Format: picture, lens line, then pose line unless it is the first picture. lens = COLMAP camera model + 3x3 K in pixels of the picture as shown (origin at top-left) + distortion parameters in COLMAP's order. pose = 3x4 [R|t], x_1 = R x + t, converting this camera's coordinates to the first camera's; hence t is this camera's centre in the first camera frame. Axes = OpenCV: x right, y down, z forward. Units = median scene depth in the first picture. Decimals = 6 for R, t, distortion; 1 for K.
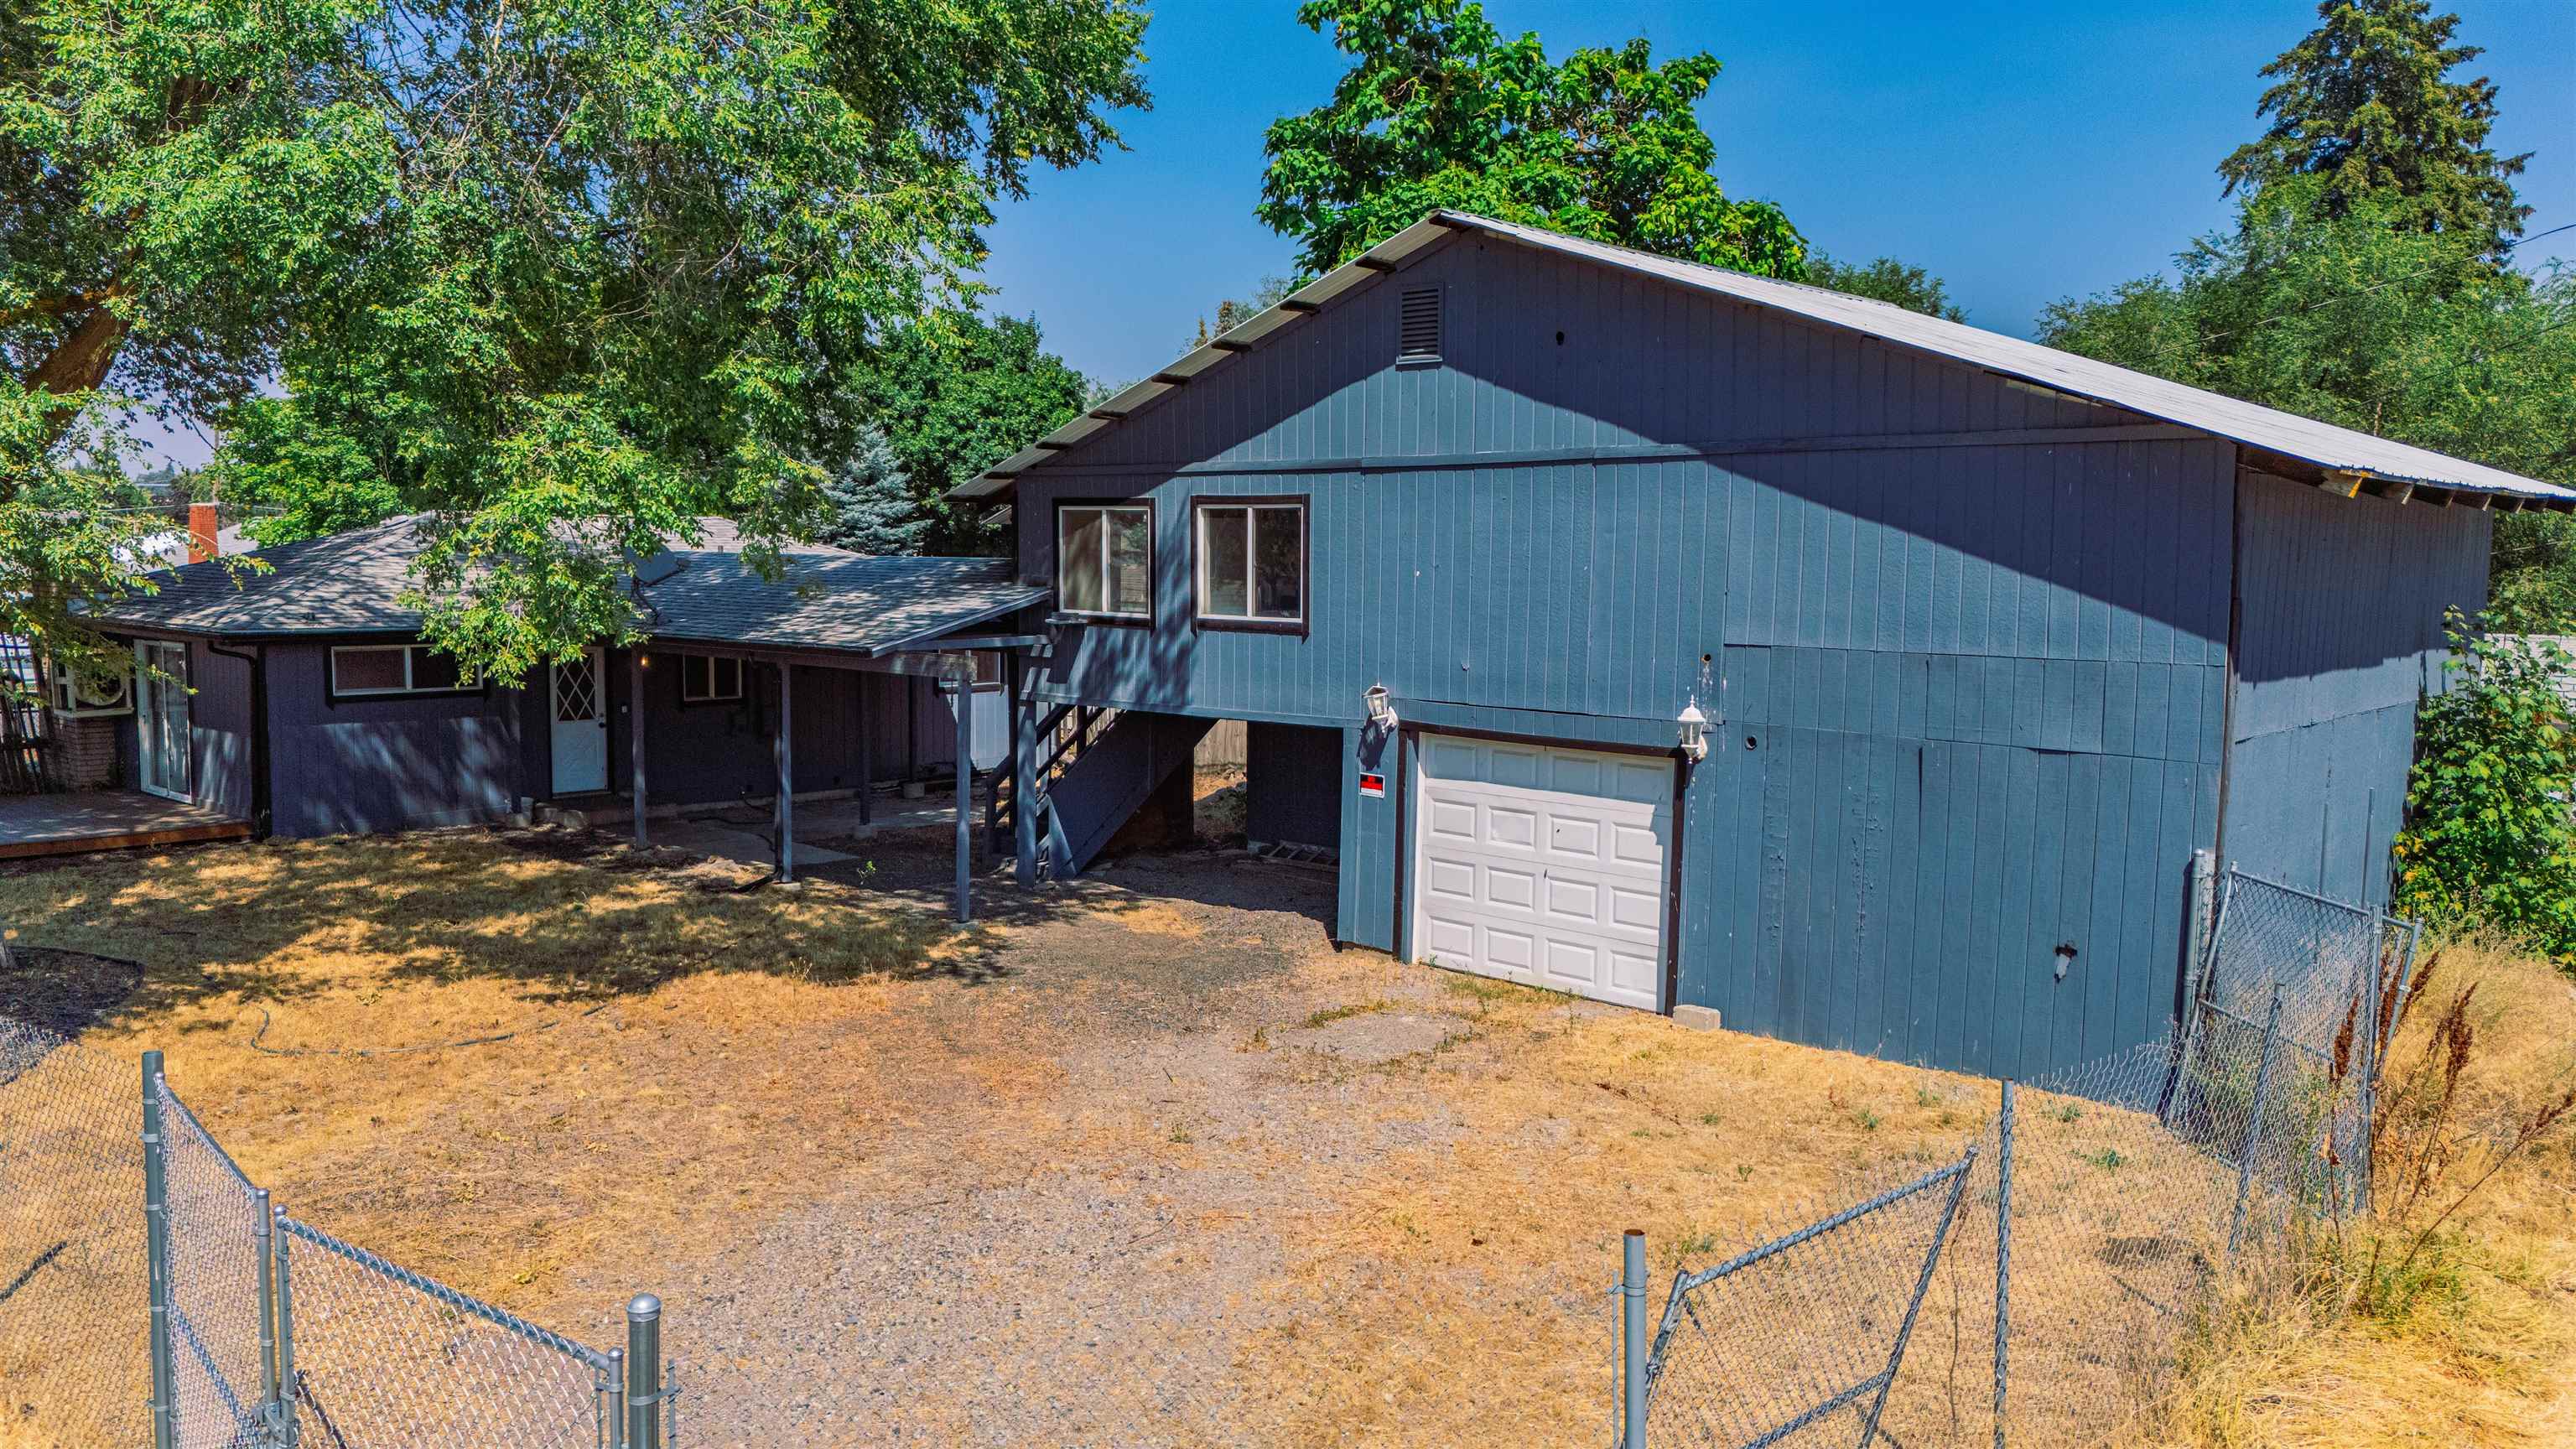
lens RADIAL K [[1887.5, 0, 1304.7], [0, 1887.5, 732.0], [0, 0, 1]] dist [0.065947, -0.055256]
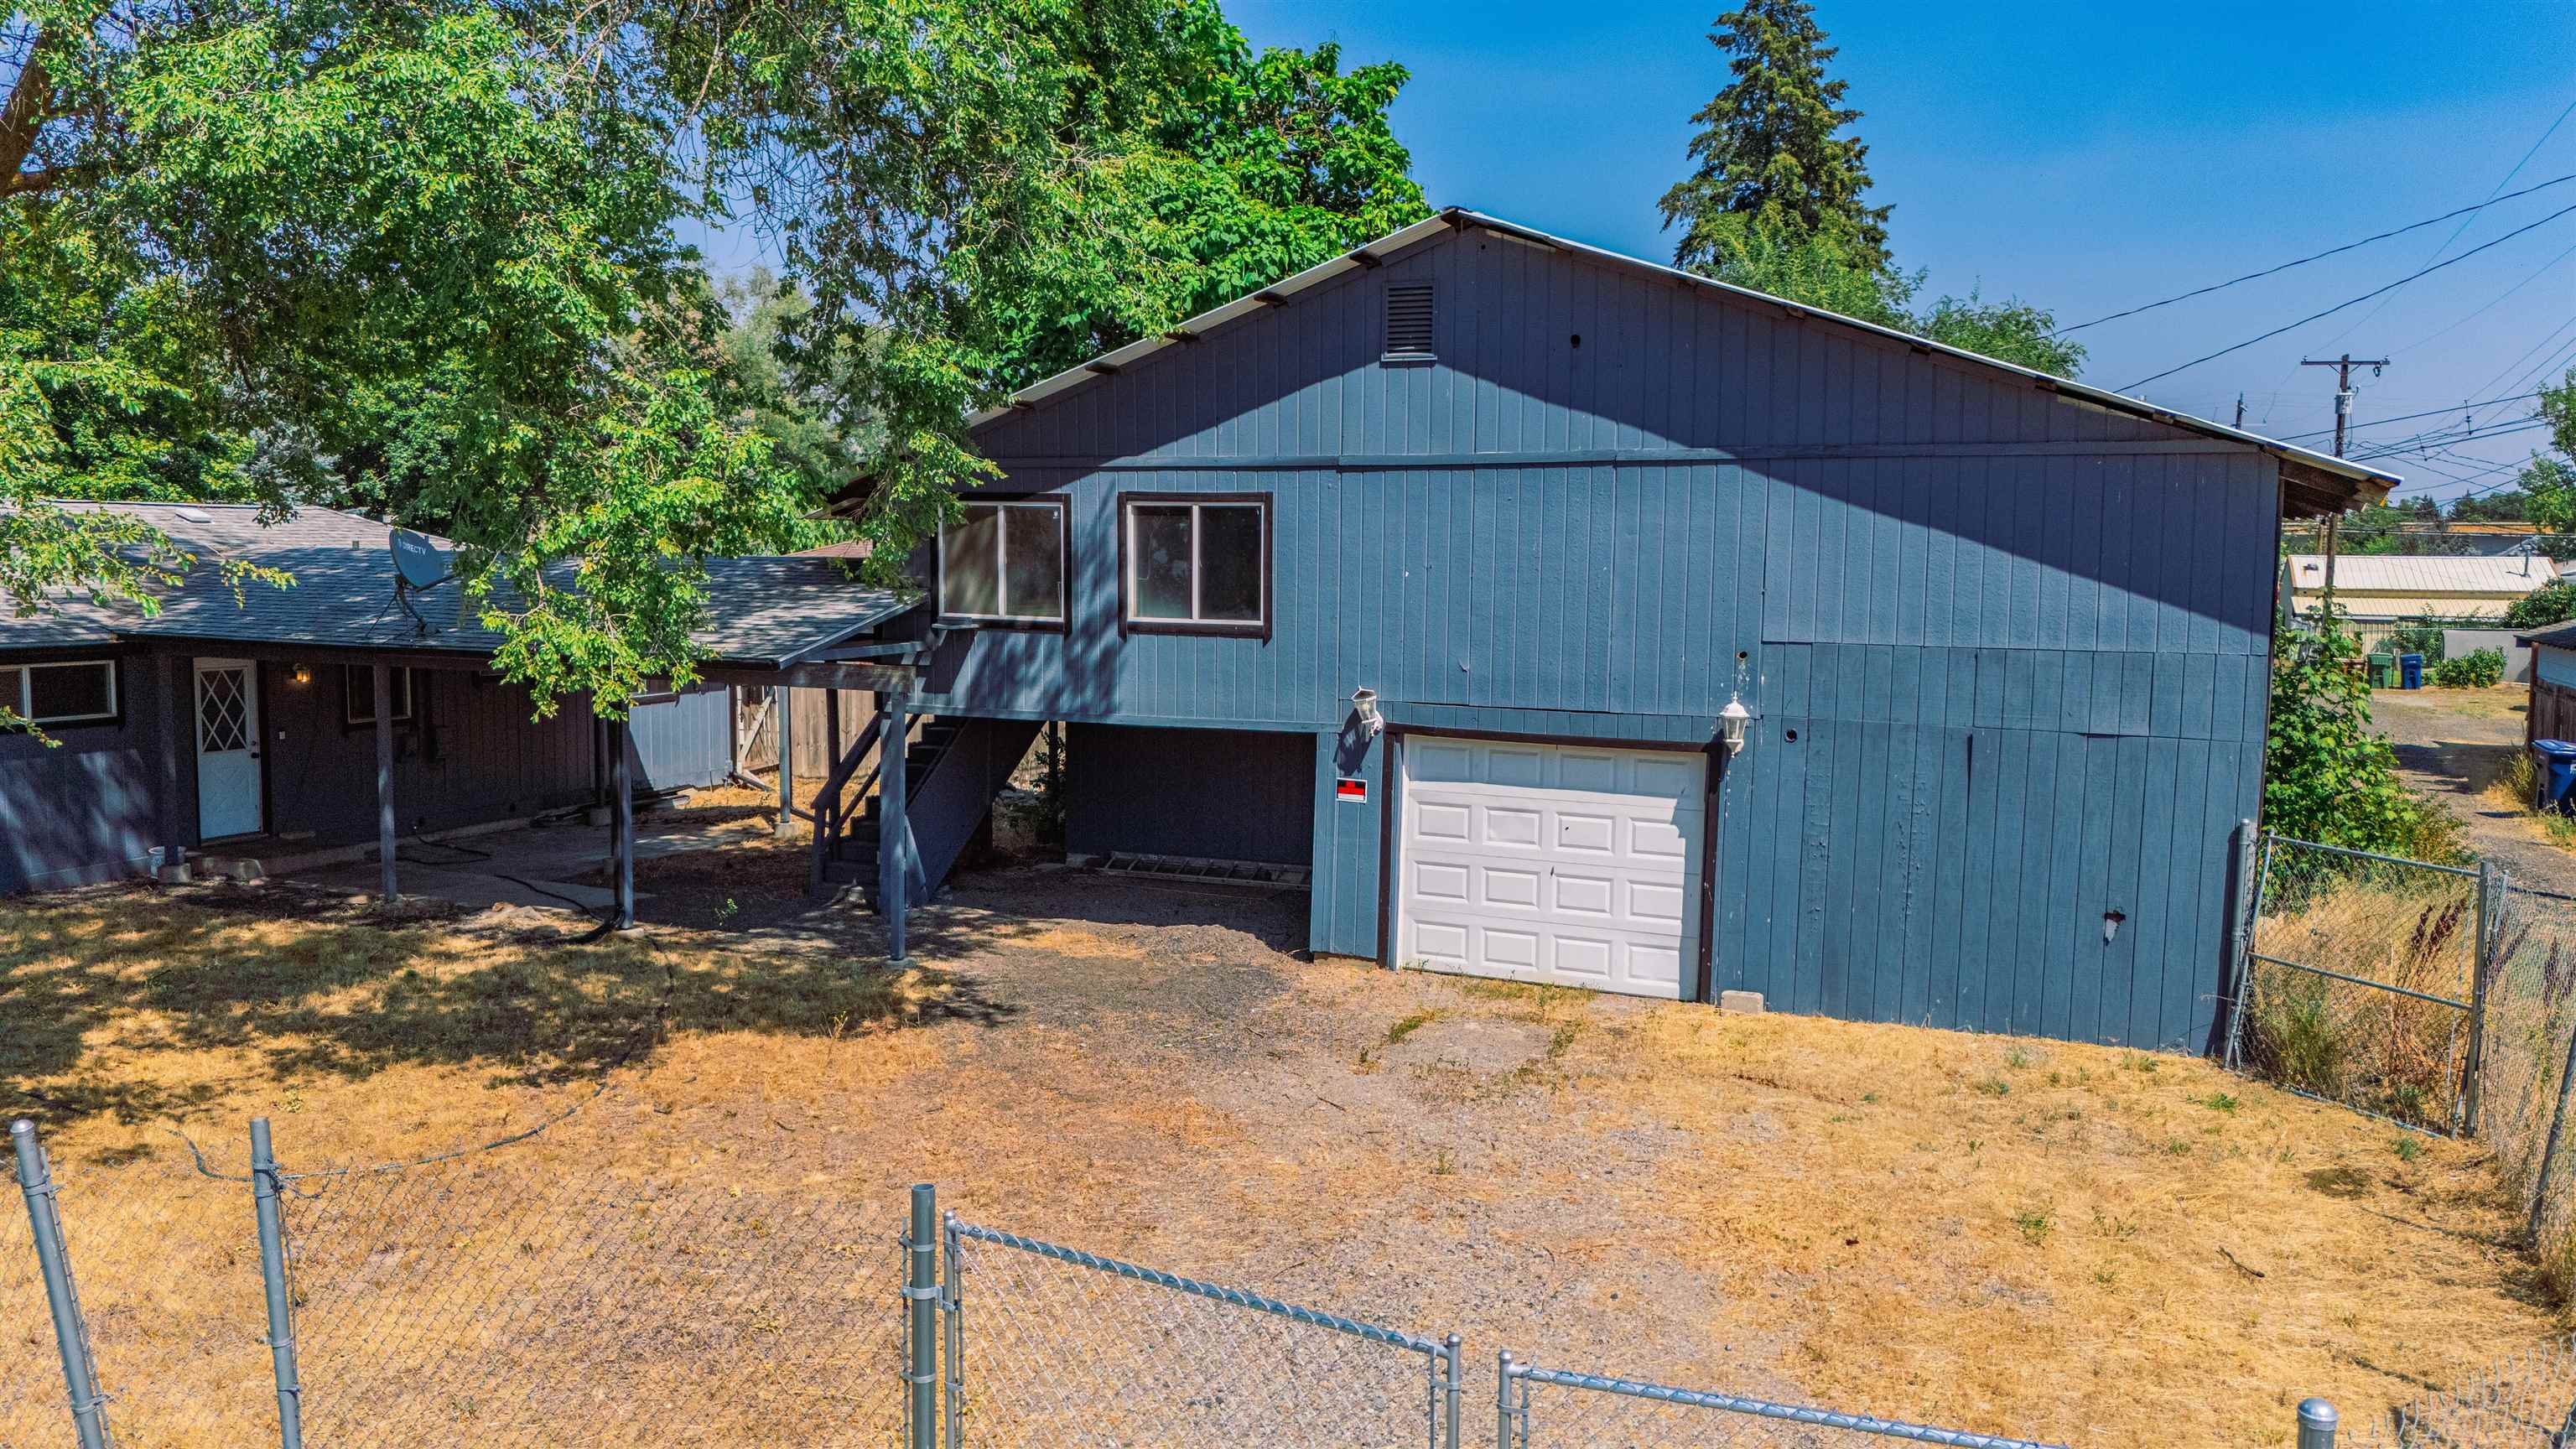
lens RADIAL K [[1887.5, 0, 1289.2], [0, 1887.5, 726.1], [0, 0, 1]] dist [0.065947, -0.055256]
pose [[0.947253, -0.029996, 0.319079, -0.312814], [0.029588, 0.999543, 0.006129, -0.012327], [-0.319117, 0.003635, 0.947708, 0.084354]]
